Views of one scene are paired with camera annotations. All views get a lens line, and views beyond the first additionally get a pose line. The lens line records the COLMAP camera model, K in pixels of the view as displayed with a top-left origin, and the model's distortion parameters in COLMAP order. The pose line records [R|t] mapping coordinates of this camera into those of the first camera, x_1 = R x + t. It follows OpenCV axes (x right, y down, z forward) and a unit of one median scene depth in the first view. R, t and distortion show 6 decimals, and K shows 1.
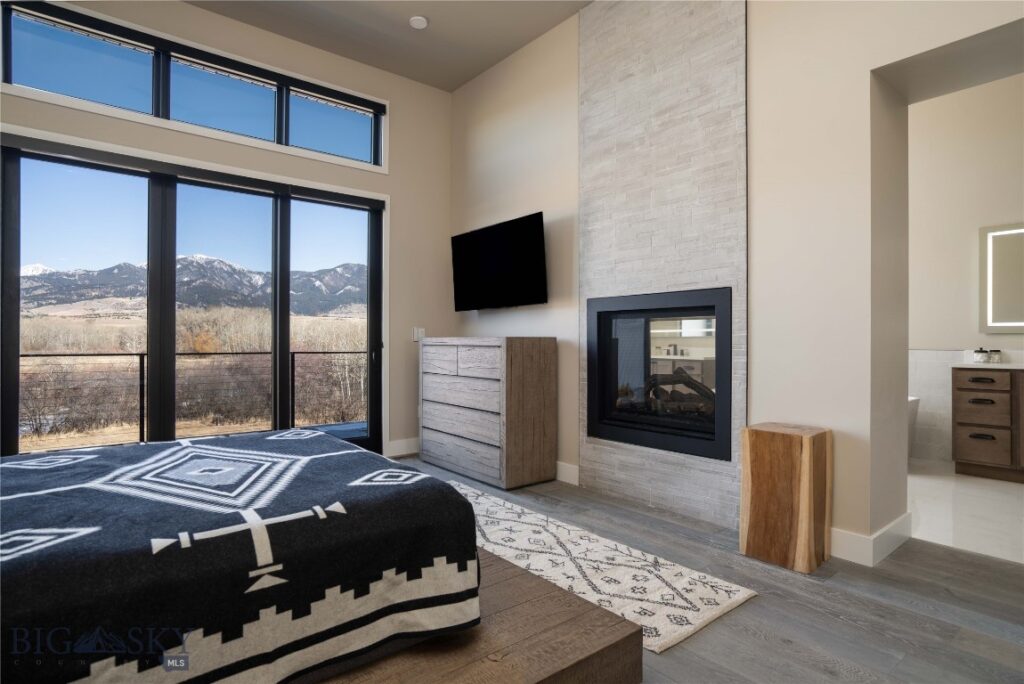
lens RADIAL K [[527.2, 0, 480.1], [0, 527.2, 342.7], [0, 0, 1]] dist [-0.013757, 0.000659]
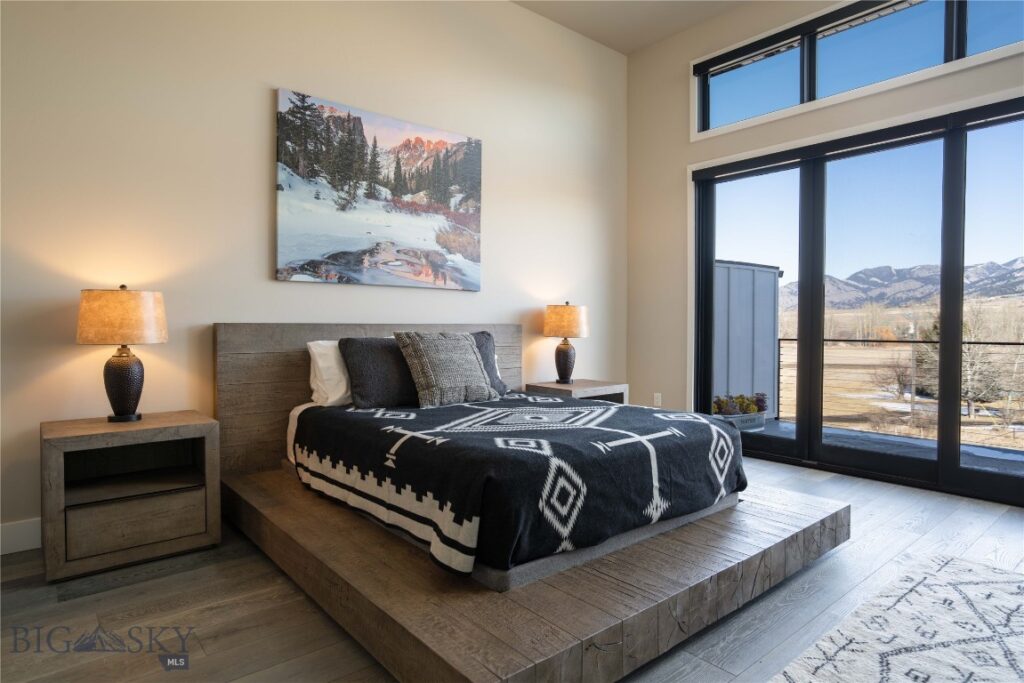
lens RADIAL K [[584.3, 0, 513.2], [0, 584.3, 328.1], [0, 0, 1]] dist [-0.003409, -0.001016]
pose [[0.066977, -0.000165, -0.997755, 0.735051], [0.000448, 1.000000, -0.000135, -0.000931], [0.997754, -0.000438, 0.066977, 0.590488]]
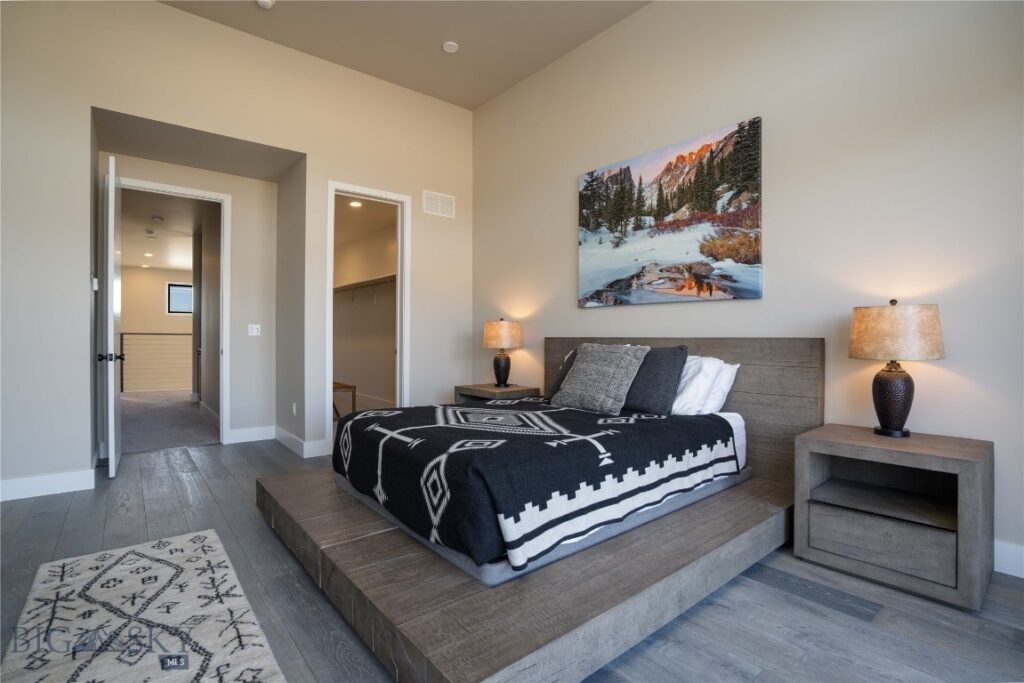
lens RADIAL K [[480.9, 0, 512.0], [0, 480.9, 341.5], [0, 0, 1]] dist [-0.051942, 0.000584]
pose [[-0.998613, -0.013298, -0.050948, -0.345960], [-0.013524, 0.999900, 0.004096, -0.001527], [0.050888, 0.004780, -0.998693, 1.739517]]
